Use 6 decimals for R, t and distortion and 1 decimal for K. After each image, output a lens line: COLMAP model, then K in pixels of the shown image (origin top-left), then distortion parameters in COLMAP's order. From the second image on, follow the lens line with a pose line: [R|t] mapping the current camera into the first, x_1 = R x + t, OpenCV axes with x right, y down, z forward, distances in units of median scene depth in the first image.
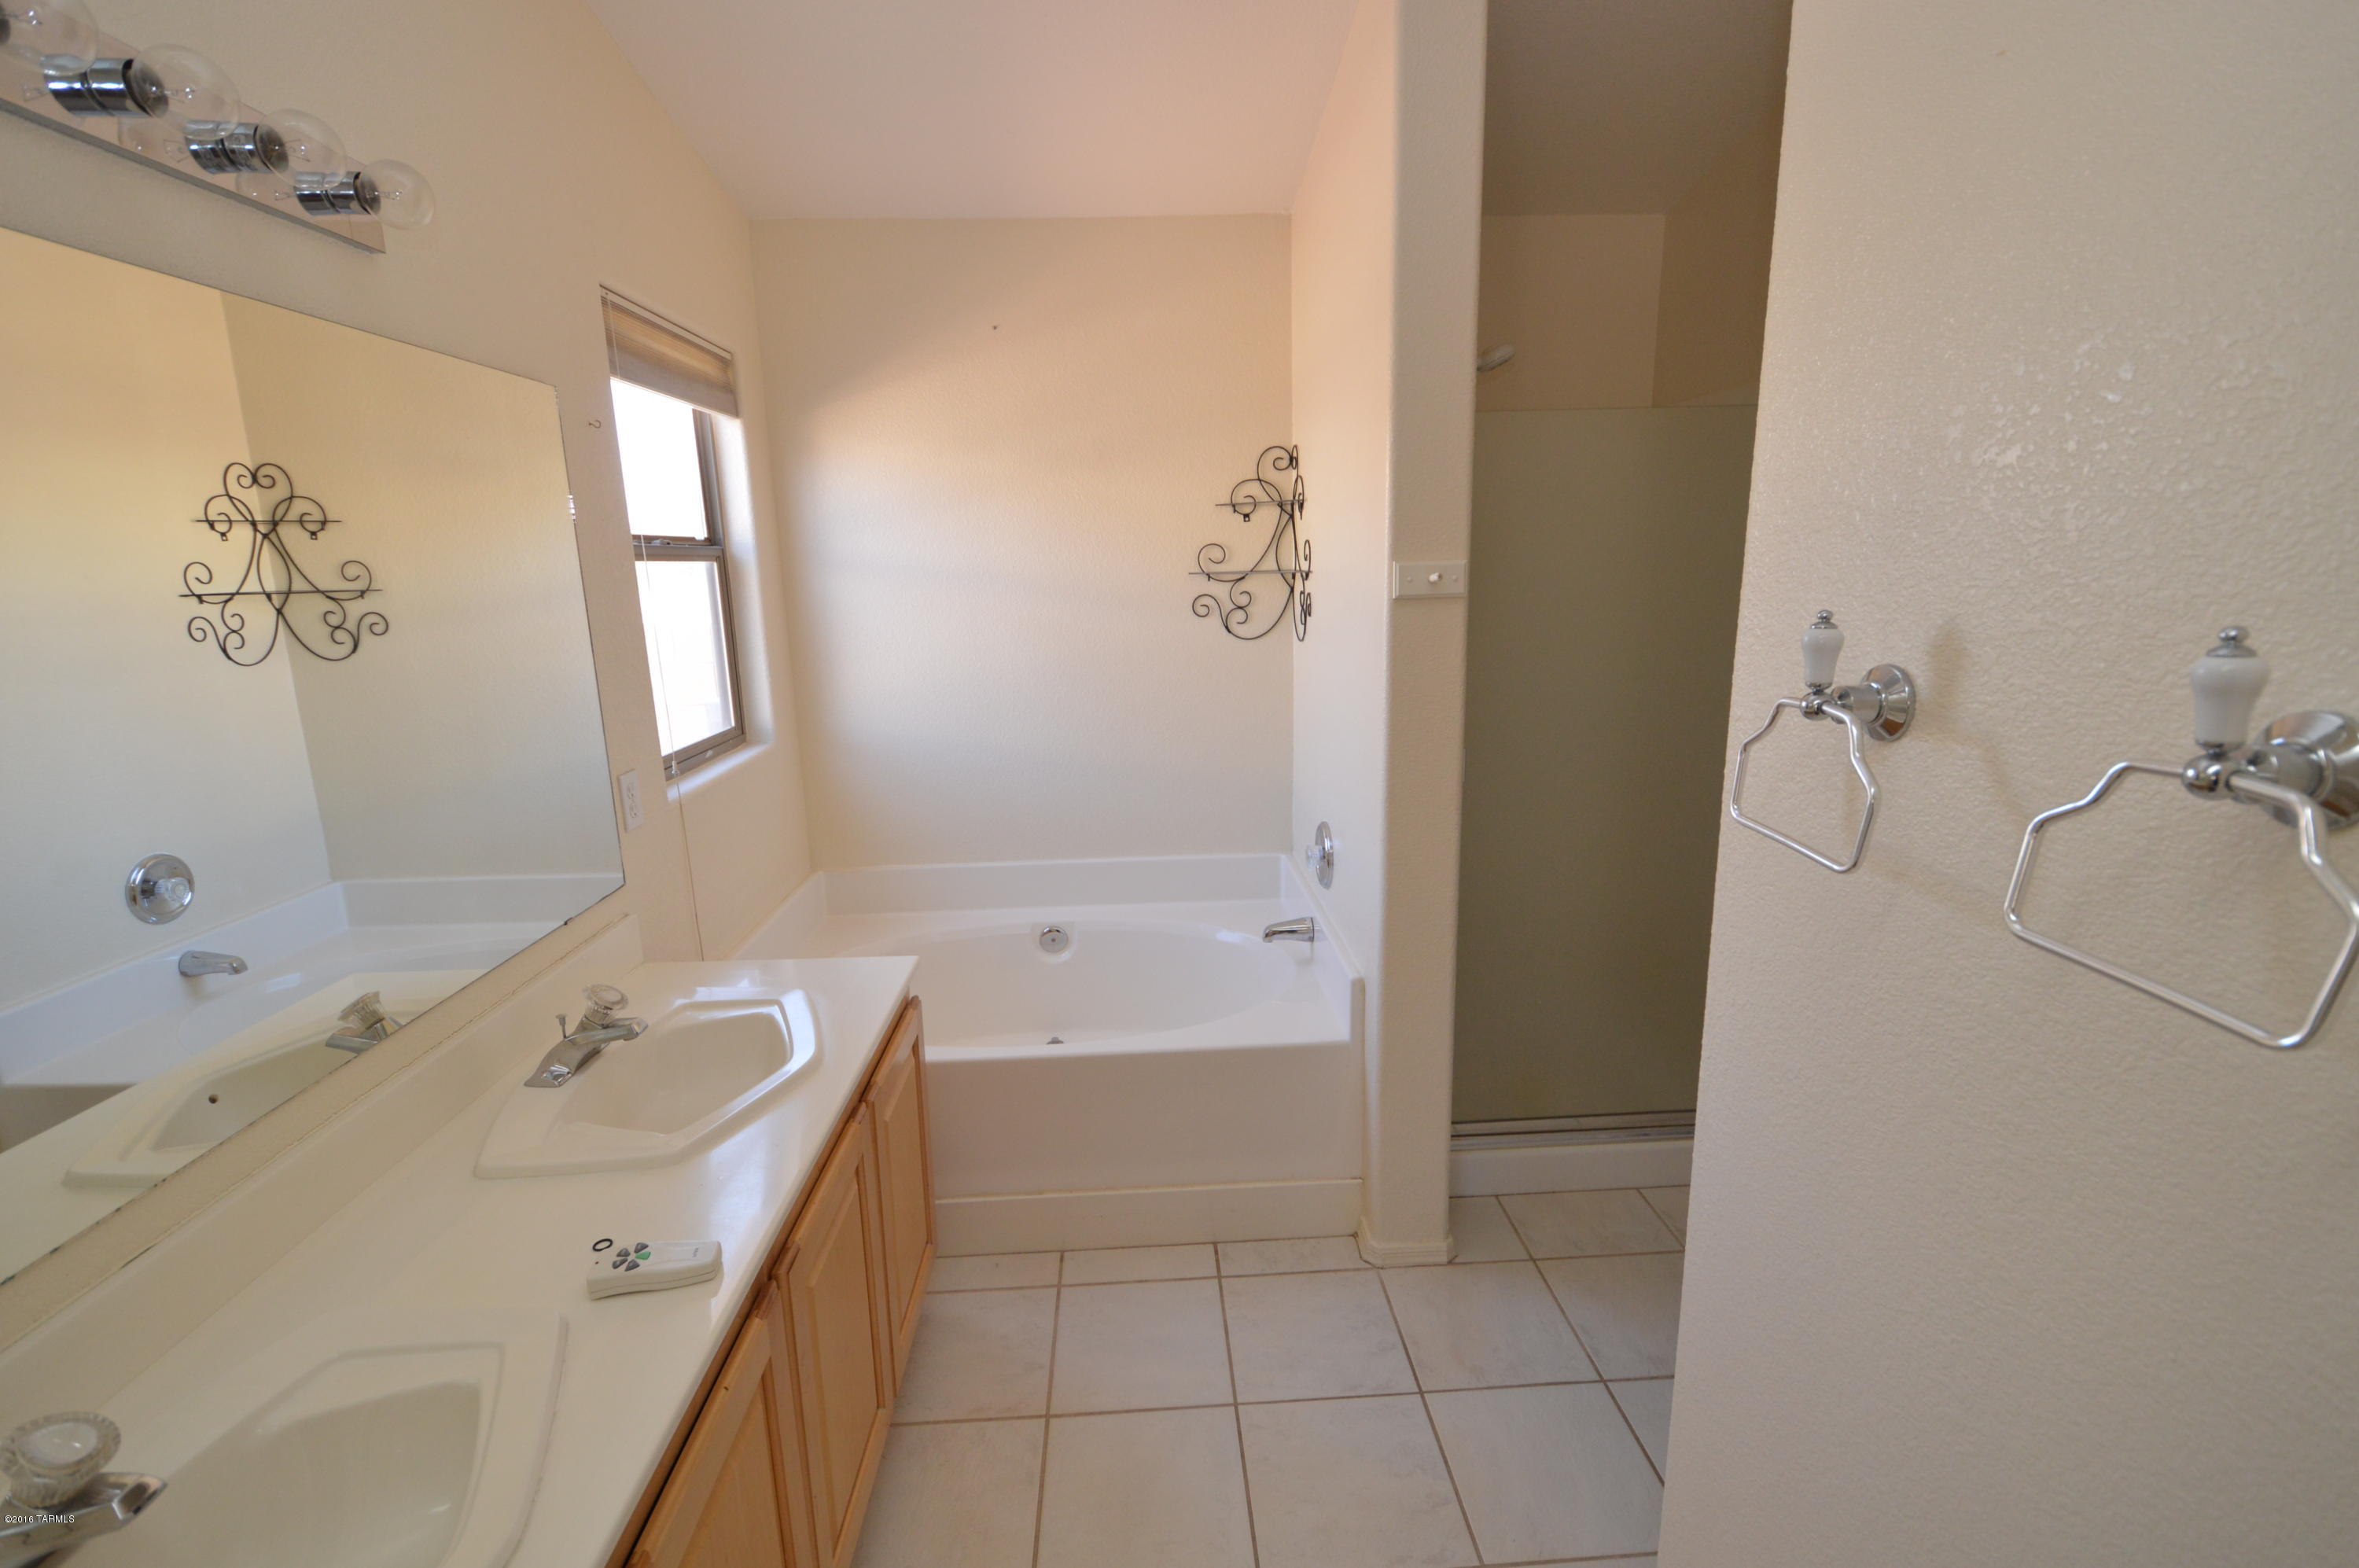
lens RADIAL K [[1044.4, 0, 1177.9], [0, 1044.4, 781.0], [0, 0, 1]] dist [-0.008061, -0.000514]
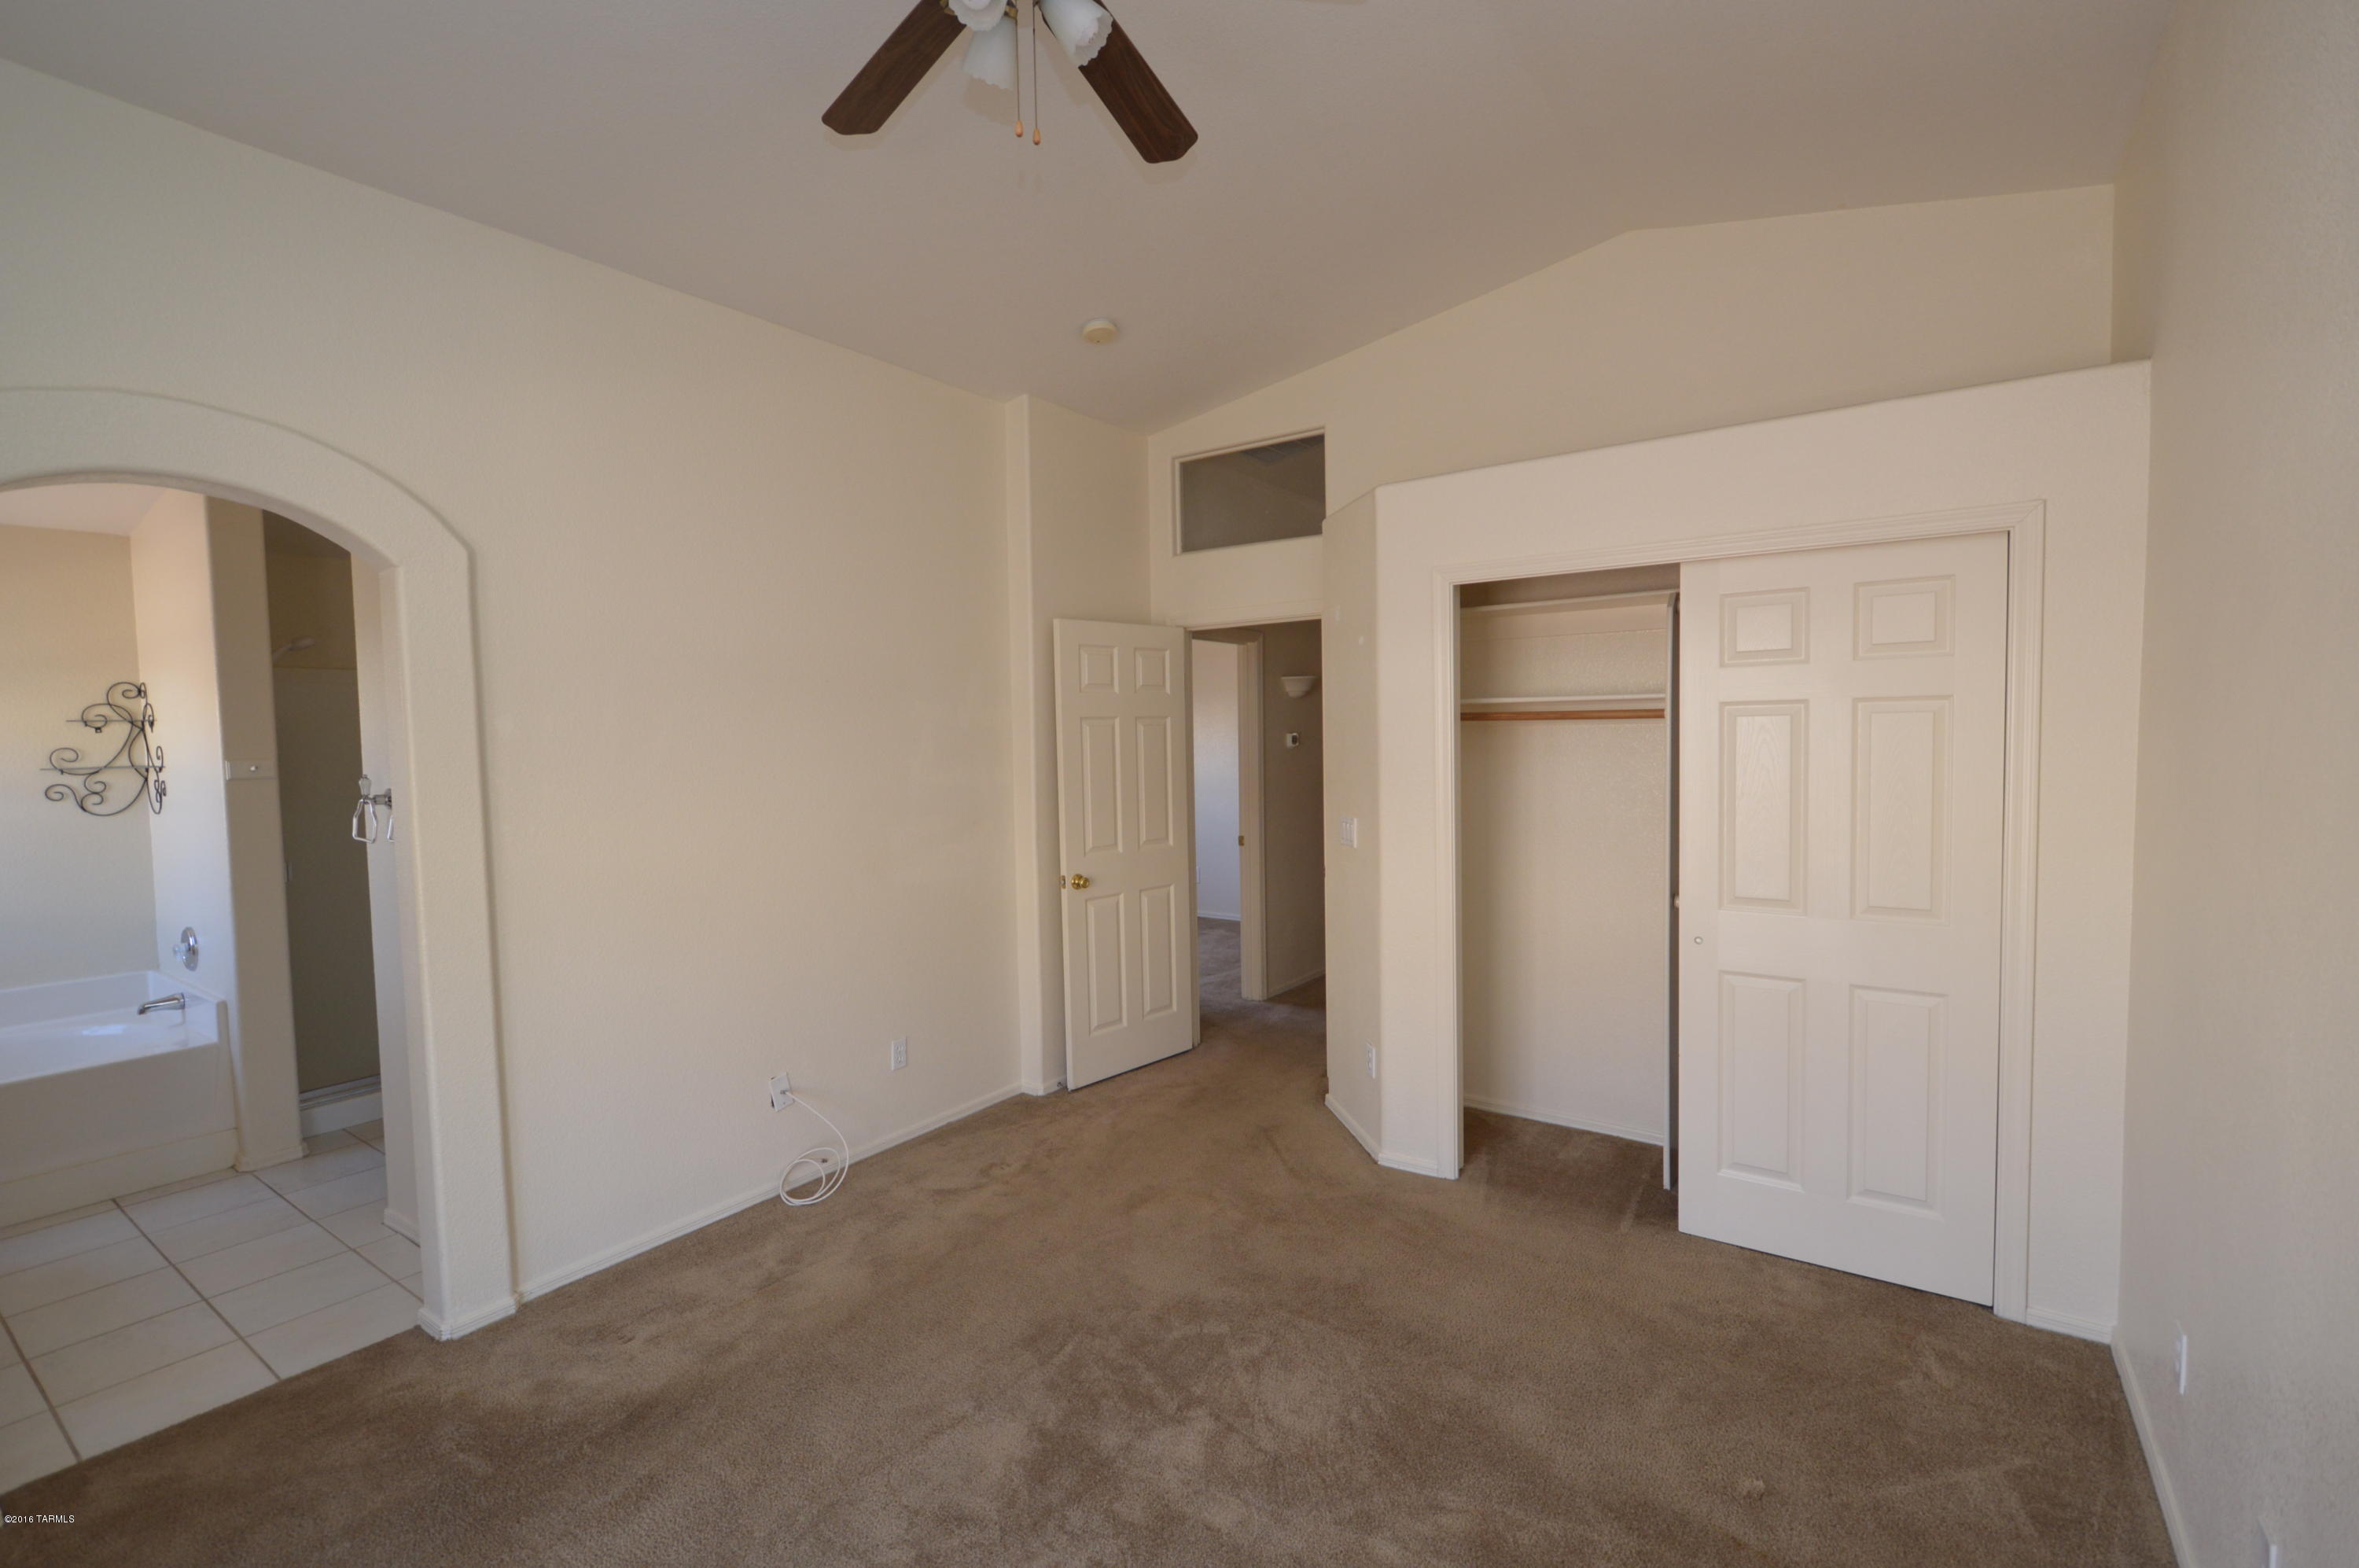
lens RADIAL K [[1044.4, 0, 1177.2], [0, 1044.4, 789.8], [0, 0, 1]] dist [-0.008061, -0.000514]
pose [[0.617219, -0.029246, 0.786248, -0.137163], [0.165397, 0.981802, -0.093320, 0.200440], [-0.769210, 0.187641, 0.610824, -0.968781]]
